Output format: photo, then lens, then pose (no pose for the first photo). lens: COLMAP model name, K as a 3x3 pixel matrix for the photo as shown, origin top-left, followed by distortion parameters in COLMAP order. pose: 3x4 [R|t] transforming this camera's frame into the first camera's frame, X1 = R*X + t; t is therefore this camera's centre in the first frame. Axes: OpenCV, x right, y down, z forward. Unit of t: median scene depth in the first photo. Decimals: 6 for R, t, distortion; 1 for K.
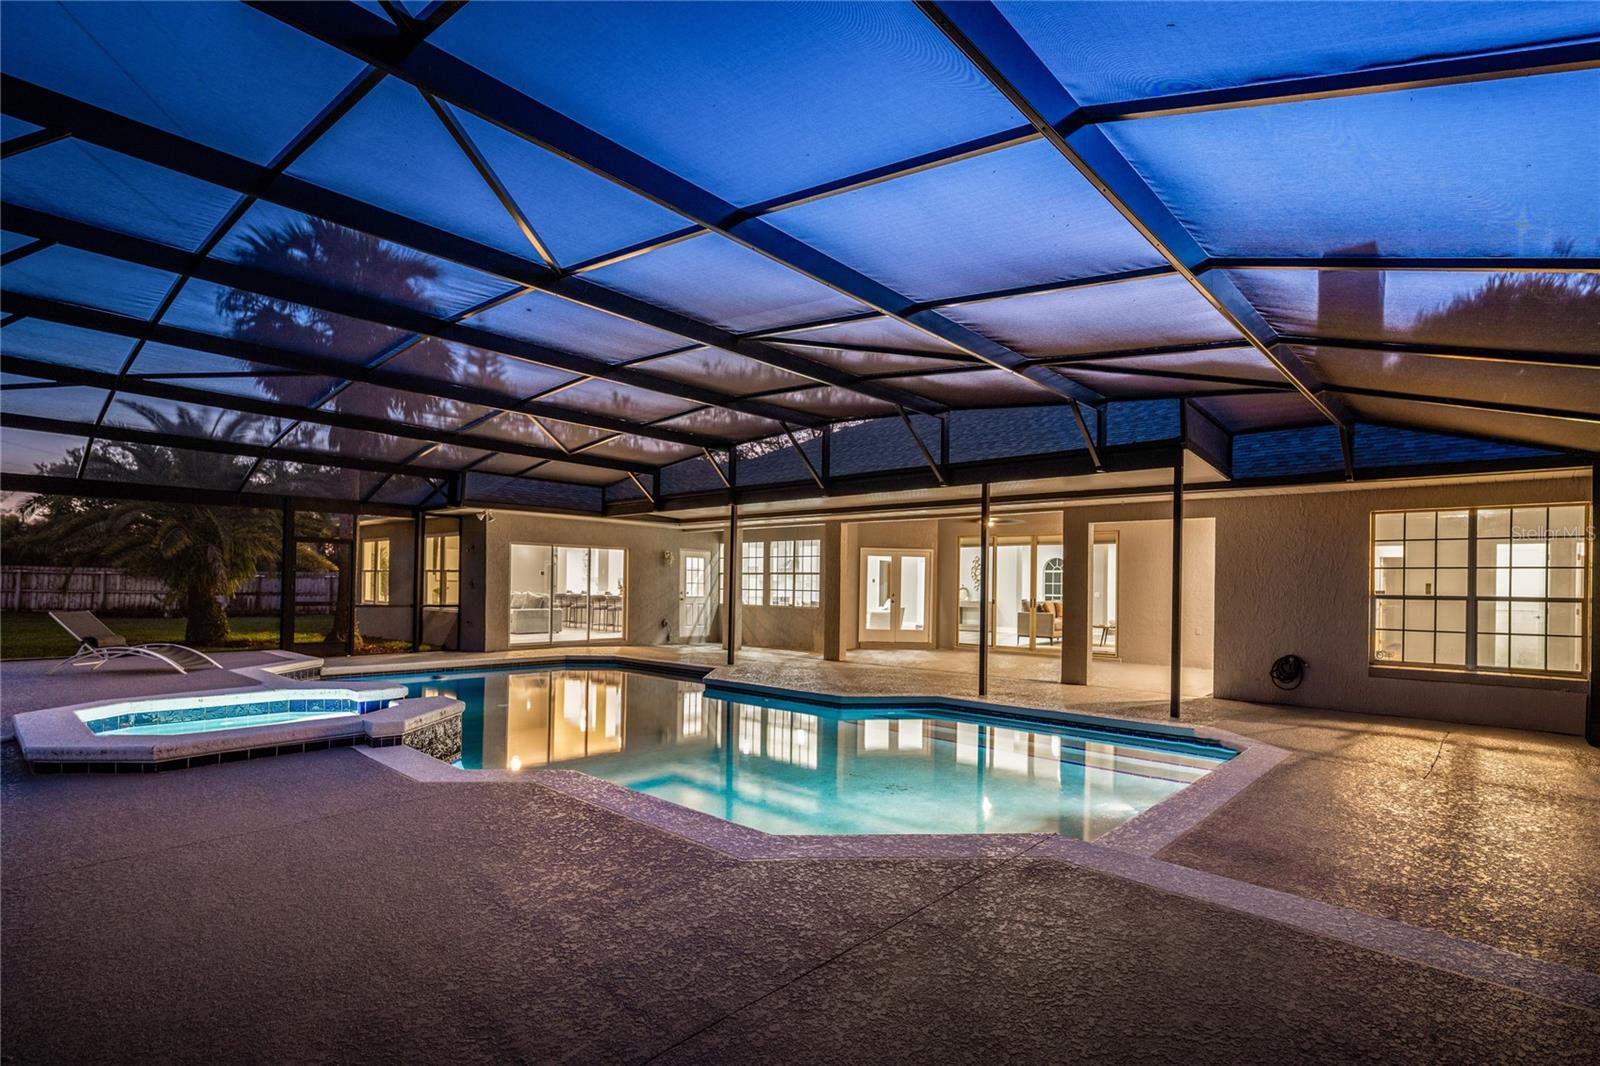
lens RADIAL K [[763.1, 0, 800.0], [0, 763.1, 533.0], [0, 0, 1]] dist [0.000992, 0.000230]
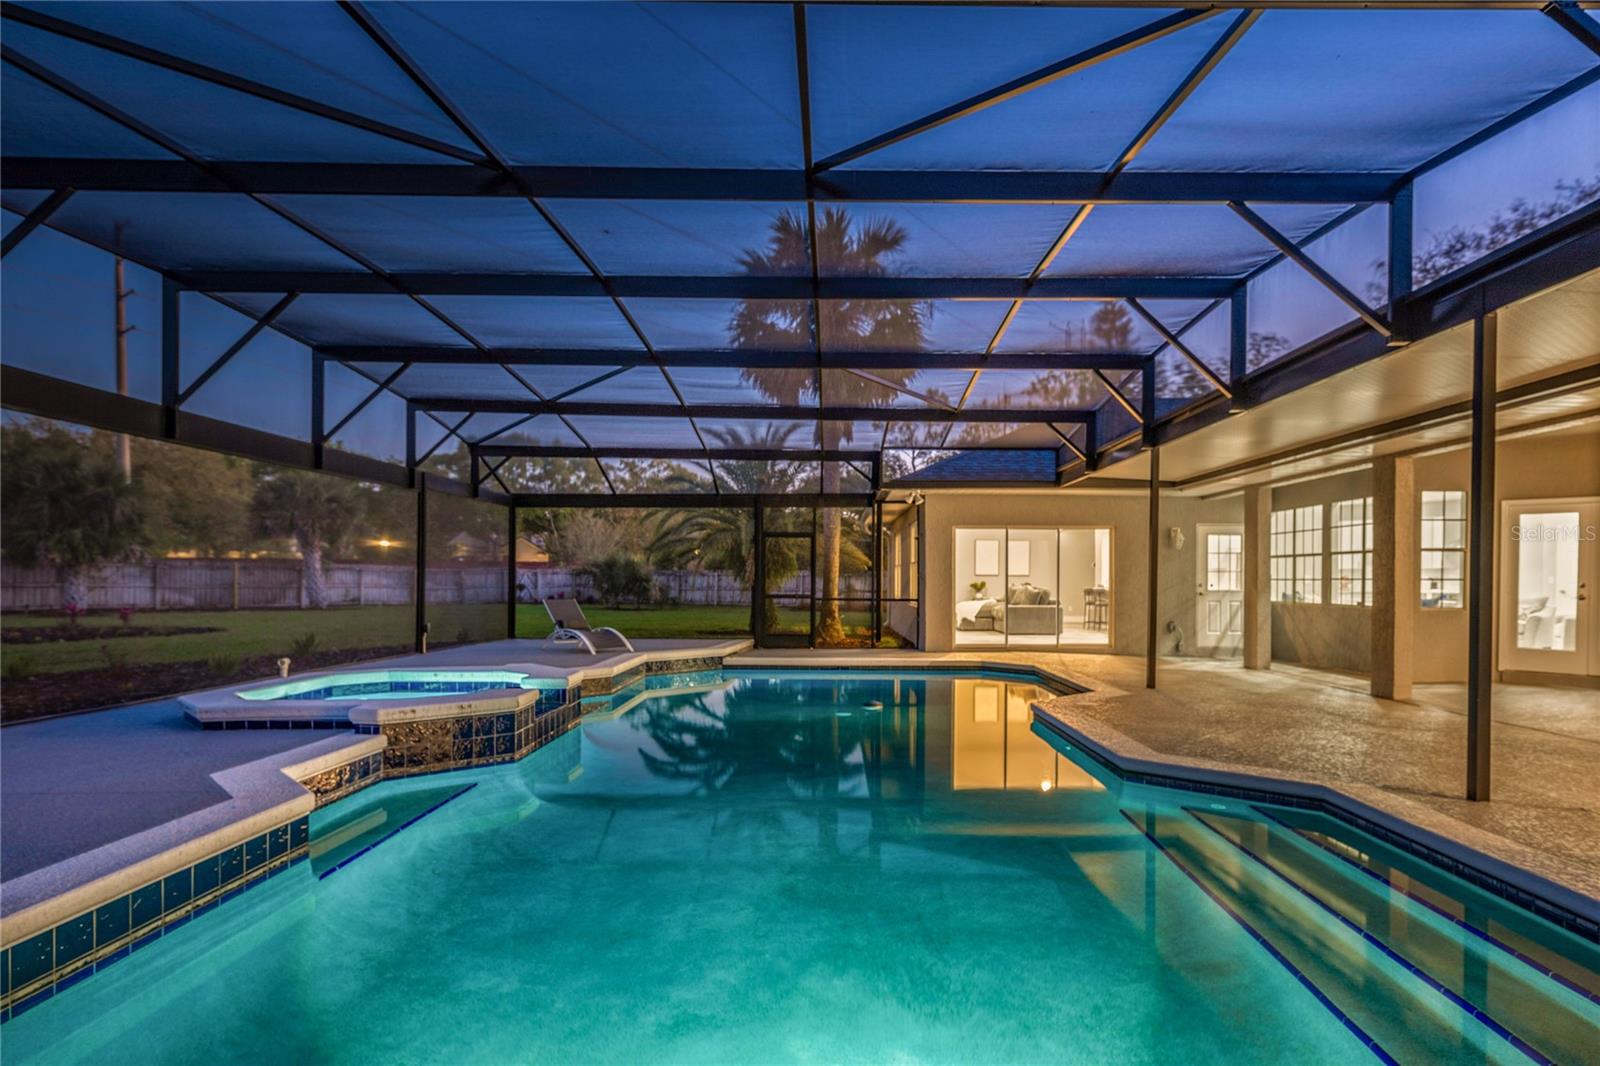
lens RADIAL K [[850.7, 0, 802.9], [0, 850.7, 586.9], [0, 0, 1]] dist [0.000274, -0.000130]
pose [[0.680461, -0.002479, -0.732780, 0.201643], [0.056874, 0.997157, 0.049439, 0.022805], [0.730574, -0.075318, 0.678667, 0.221487]]
